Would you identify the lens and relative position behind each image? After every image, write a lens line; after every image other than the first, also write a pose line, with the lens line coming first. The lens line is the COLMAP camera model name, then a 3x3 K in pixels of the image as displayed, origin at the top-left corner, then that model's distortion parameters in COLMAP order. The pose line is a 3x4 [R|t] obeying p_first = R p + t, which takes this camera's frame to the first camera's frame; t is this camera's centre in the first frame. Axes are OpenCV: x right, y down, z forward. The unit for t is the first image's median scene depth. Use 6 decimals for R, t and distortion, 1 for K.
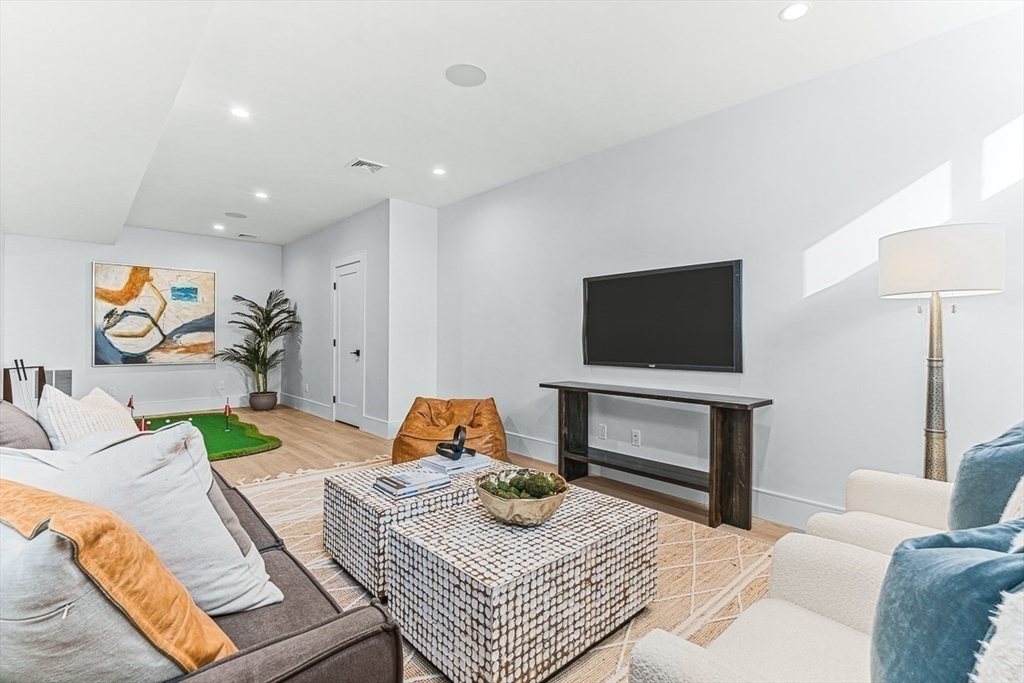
lens RADIAL K [[456.3, 0, 512.0], [0, 456.3, 341.5], [0, 0, 1]] dist [0.000111, -0.000161]
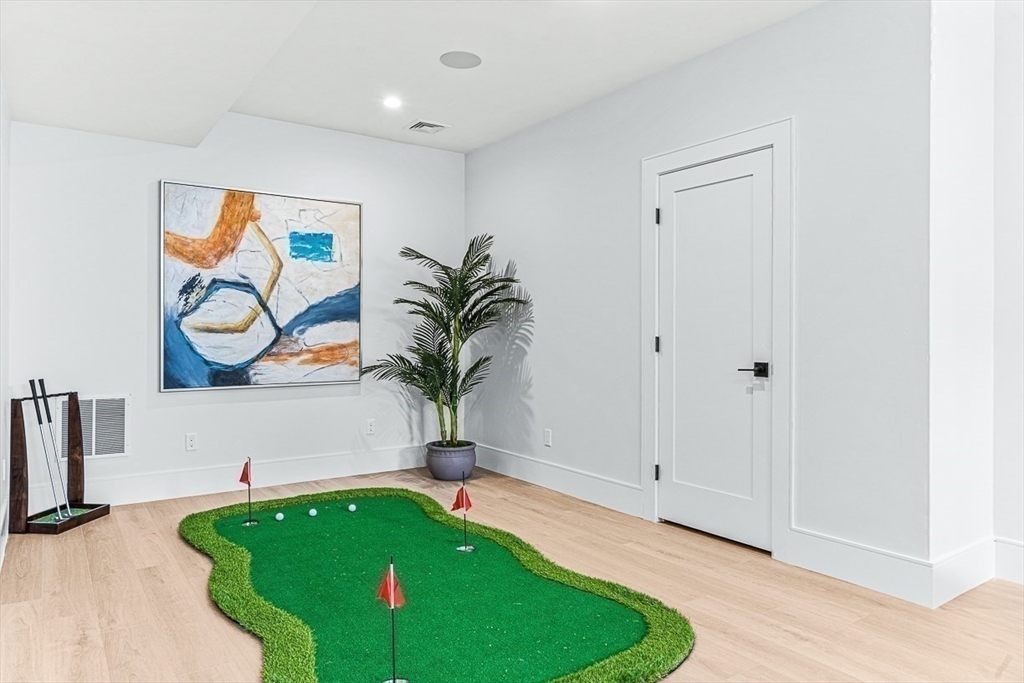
lens RADIAL K [[654.7, 0, 512.0], [0, 654.7, 341.5], [0, 0, 1]] dist [-0.000428, 0.002066]
pose [[0.989198, 0.000803, -0.146583, -0.407413], [-0.000014, 0.999986, 0.005383, -0.003175], [0.146585, -0.005323, 0.989184, 0.329361]]
